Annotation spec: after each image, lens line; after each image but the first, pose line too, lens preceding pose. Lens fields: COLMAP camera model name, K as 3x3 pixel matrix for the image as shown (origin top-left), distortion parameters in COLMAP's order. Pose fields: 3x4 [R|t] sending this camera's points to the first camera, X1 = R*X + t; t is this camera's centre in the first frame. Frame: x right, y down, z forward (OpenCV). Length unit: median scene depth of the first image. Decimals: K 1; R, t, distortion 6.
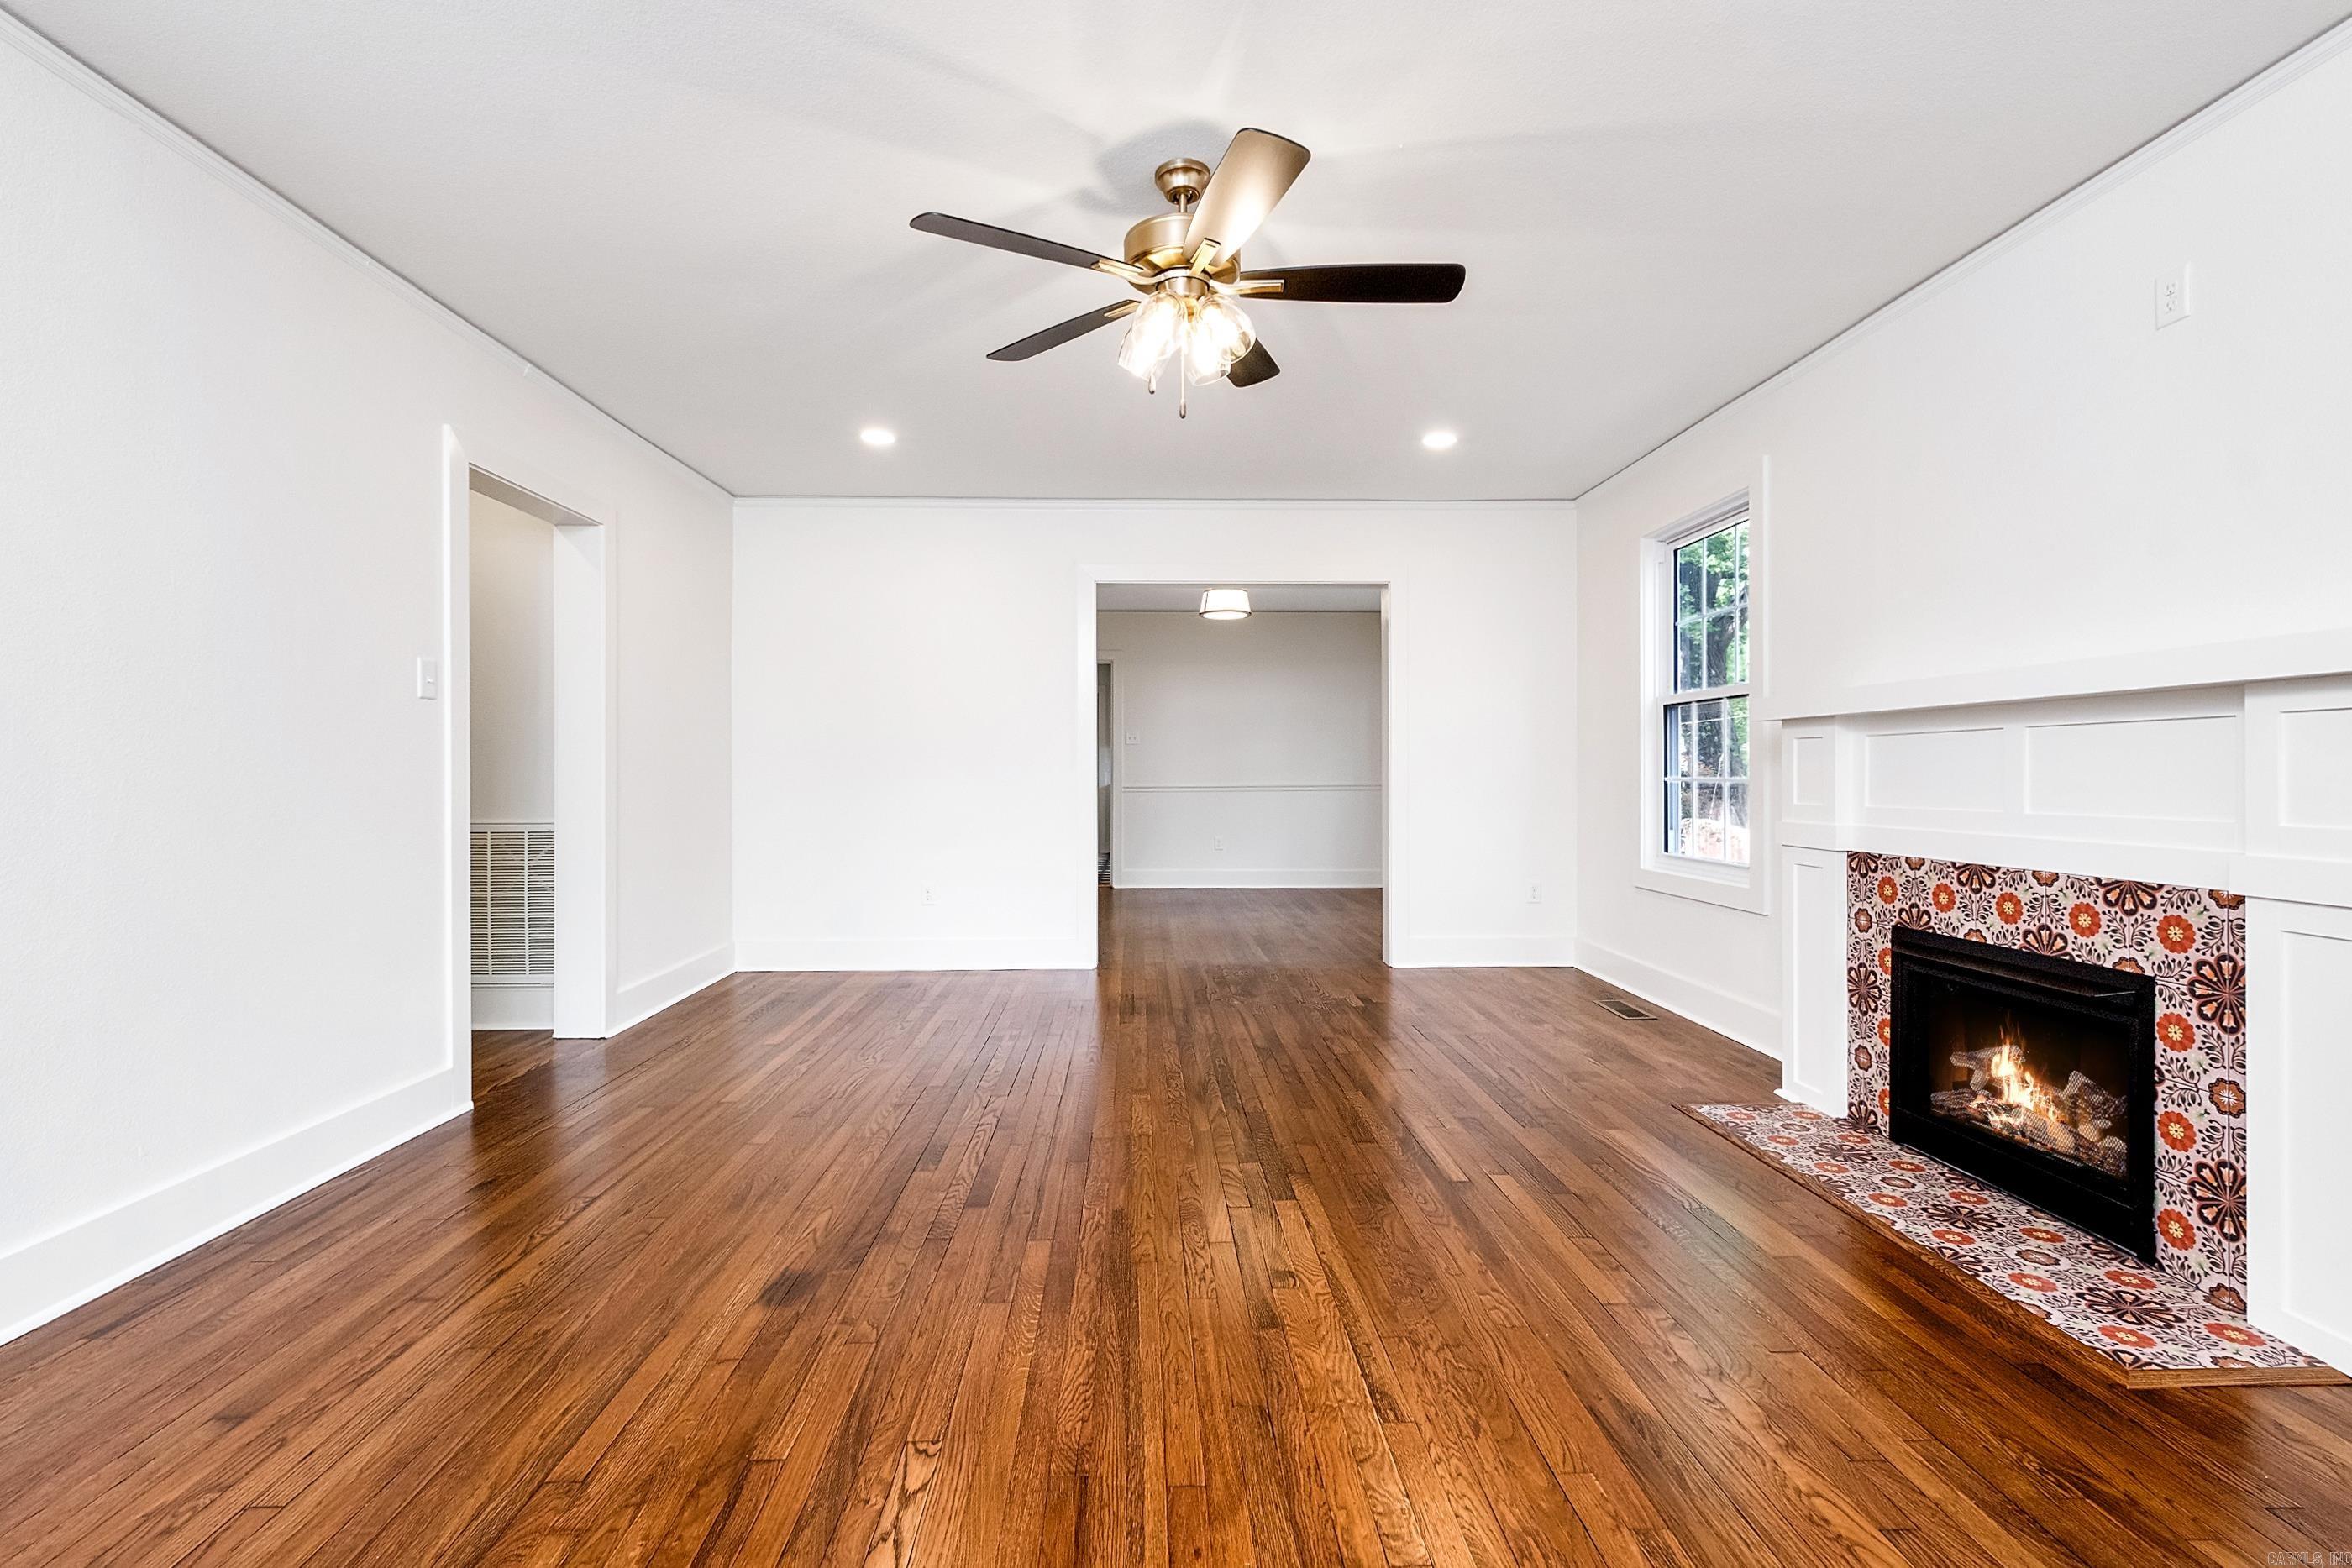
lens RADIAL K [[1037.1, 0, 1162.1], [0, 1037.1, 766.7], [0, 0, 1]] dist [0.012051, -0.005691]
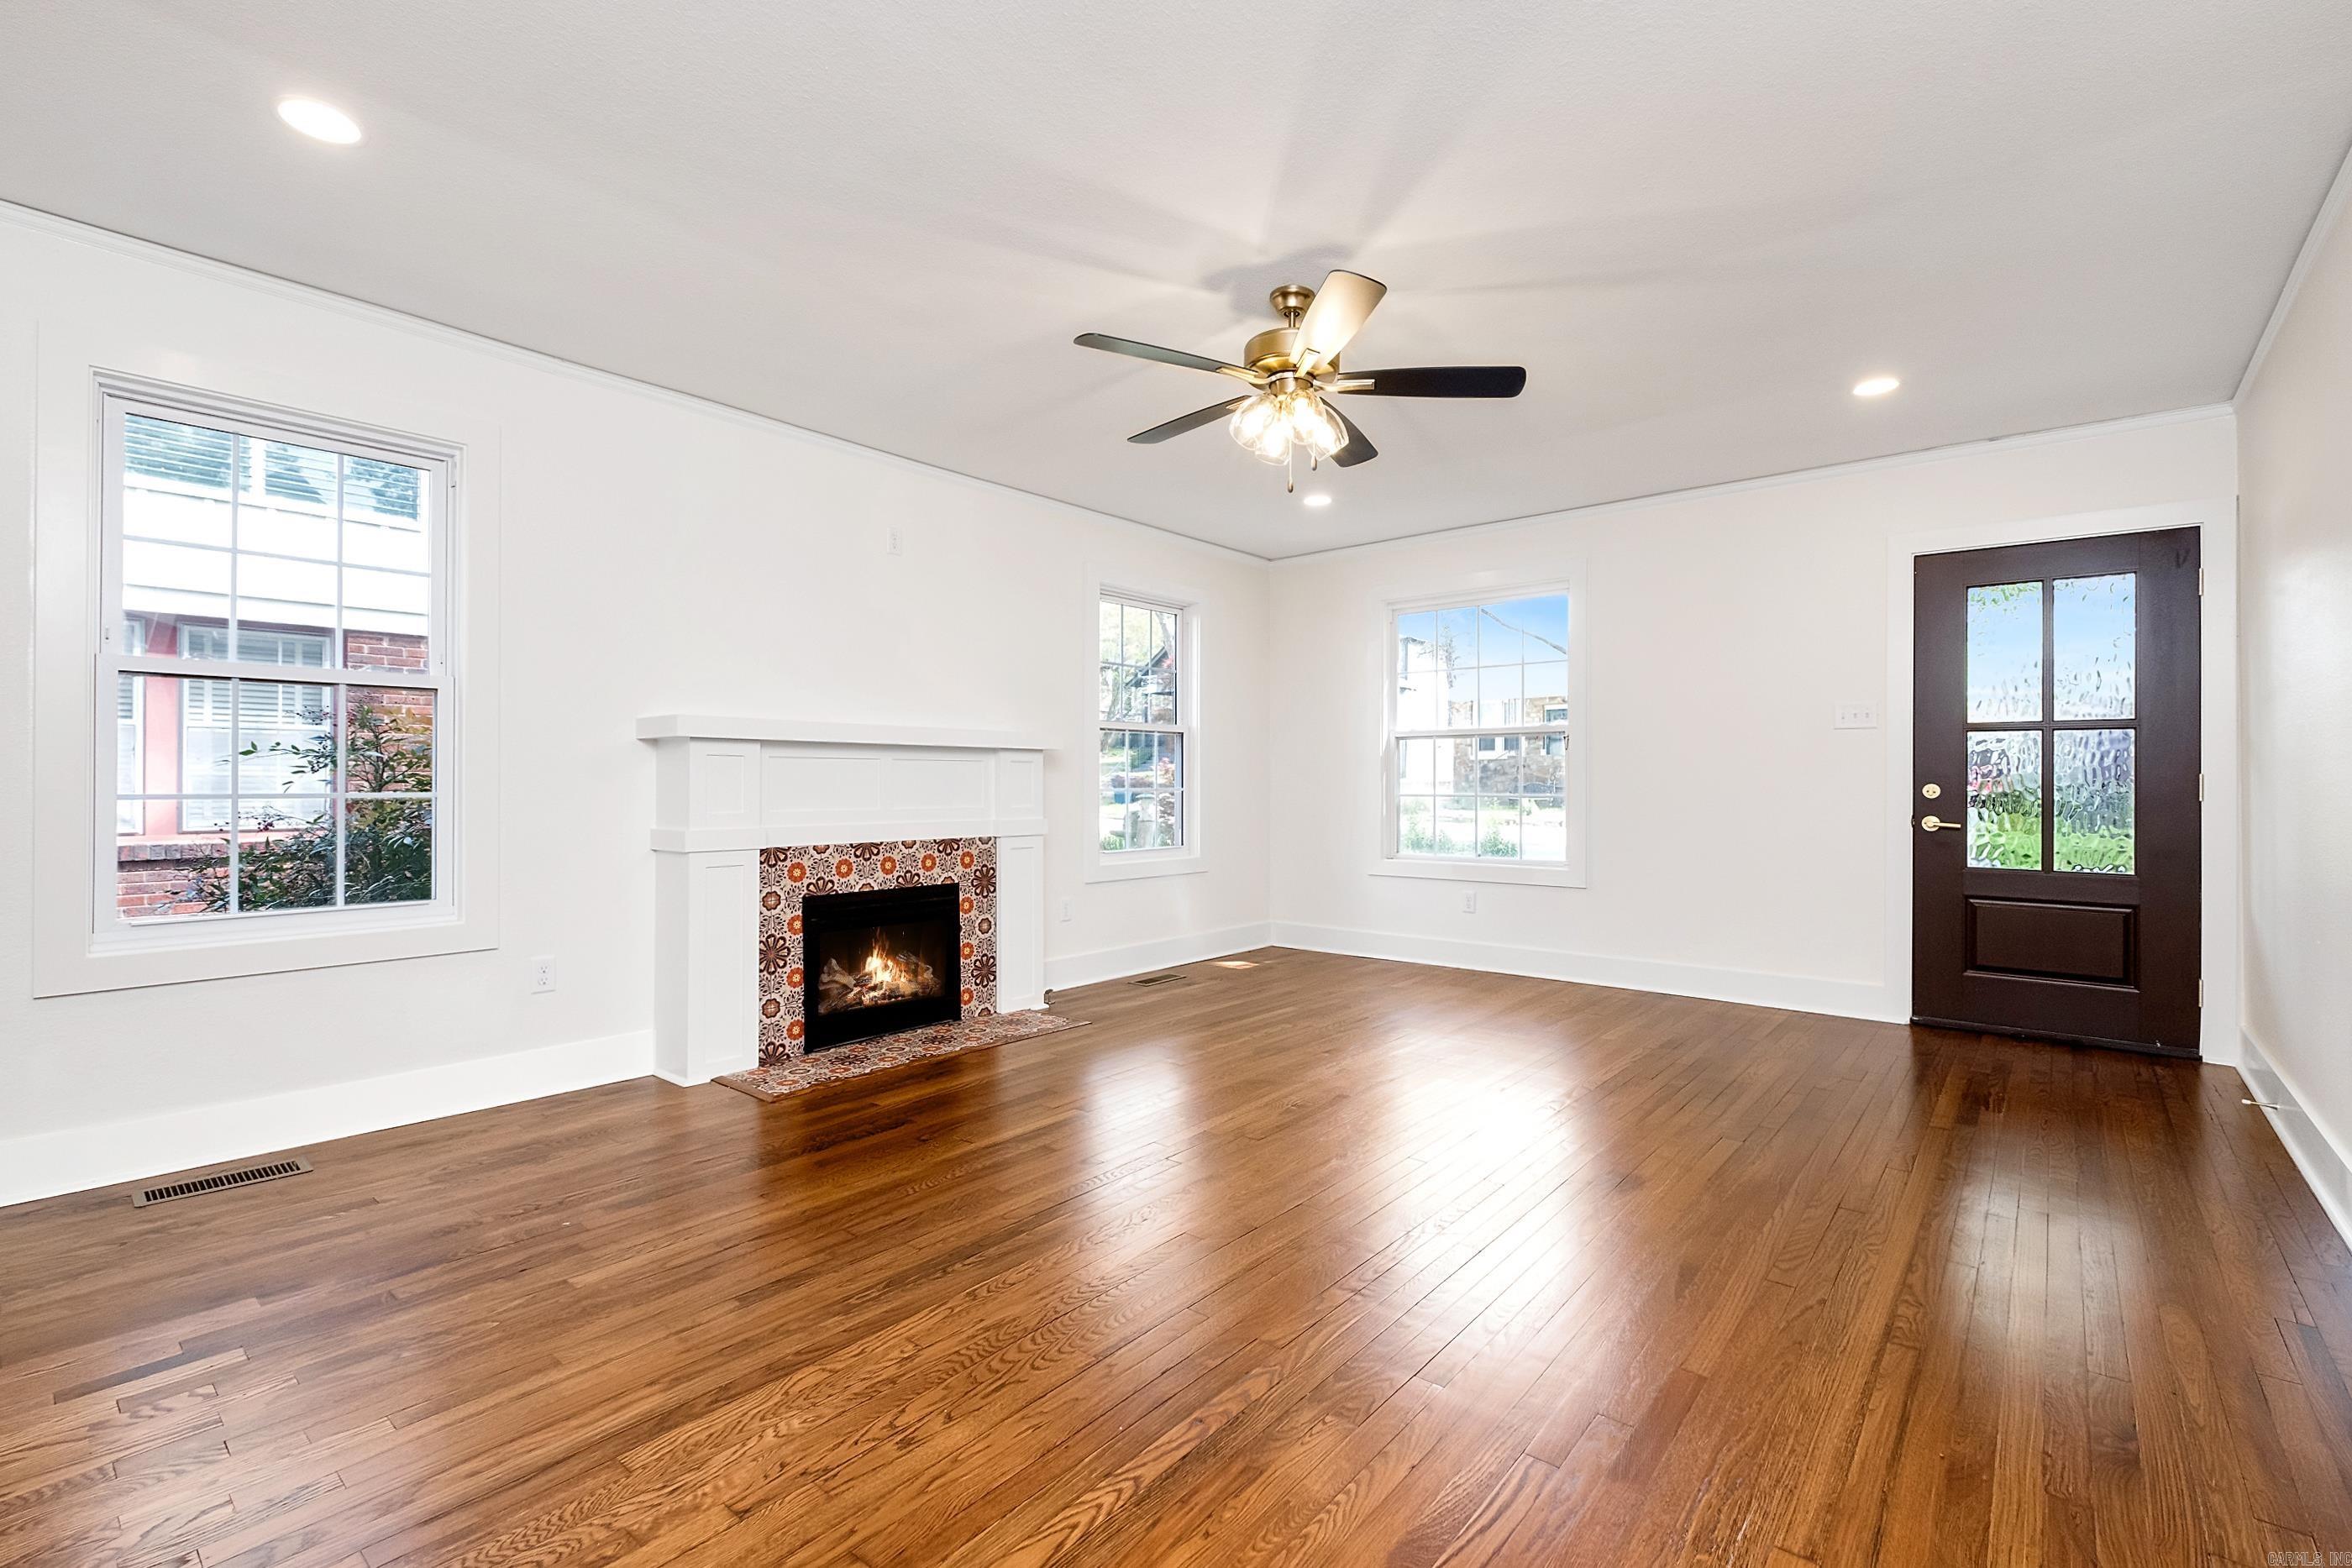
lens RADIAL K [[1037.1, 0, 1201.0], [0, 1037.1, 762.8], [0, 0, 1]] dist [0.012051, -0.005691]
pose [[-0.765782, 0.016618, 0.642886, -0.626142], [-0.002199, 0.999593, -0.028457, 0.013792], [-0.643097, -0.023205, -0.765433, 1.837912]]
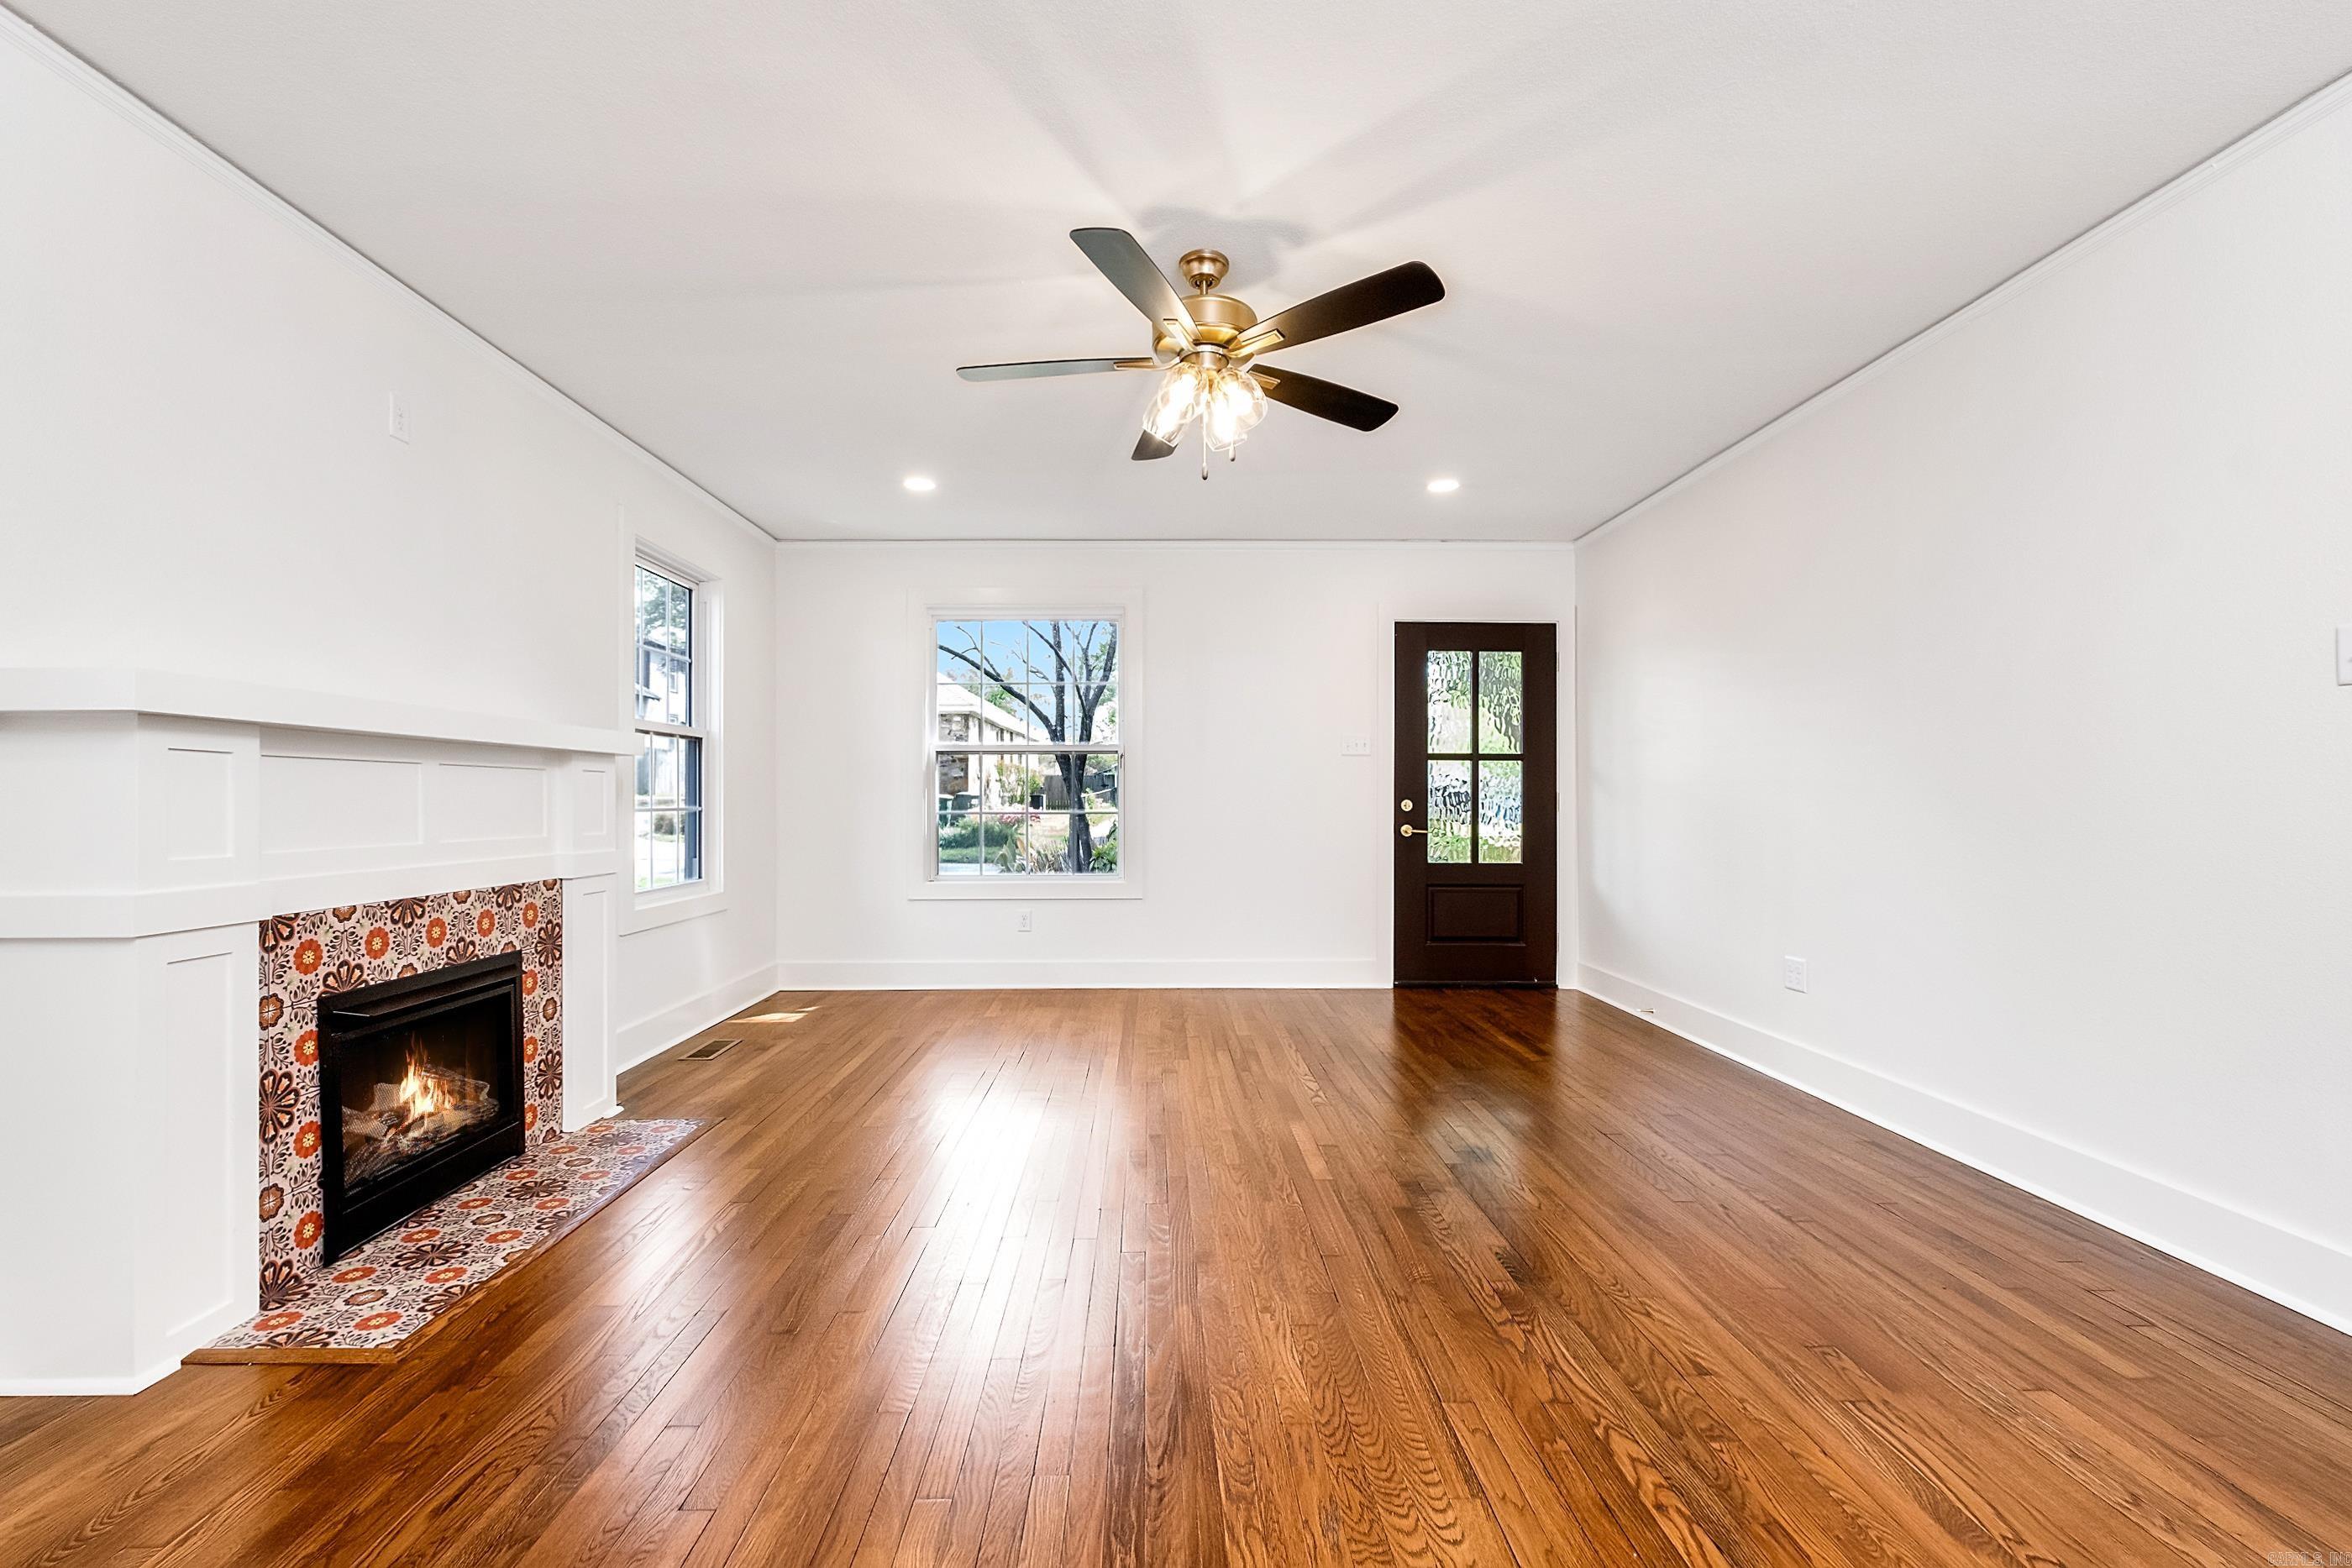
lens RADIAL K [[1037.1, 0, 1182.1], [0, 1037.1, 784.9], [0, 0, 1]] dist [0.012051, -0.005691]
pose [[-0.999980, 0.004193, -0.004734, 0.048500], [0.004291, 0.999773, -0.020877, 0.009322], [0.004645, -0.020897, -0.999771, 1.931335]]
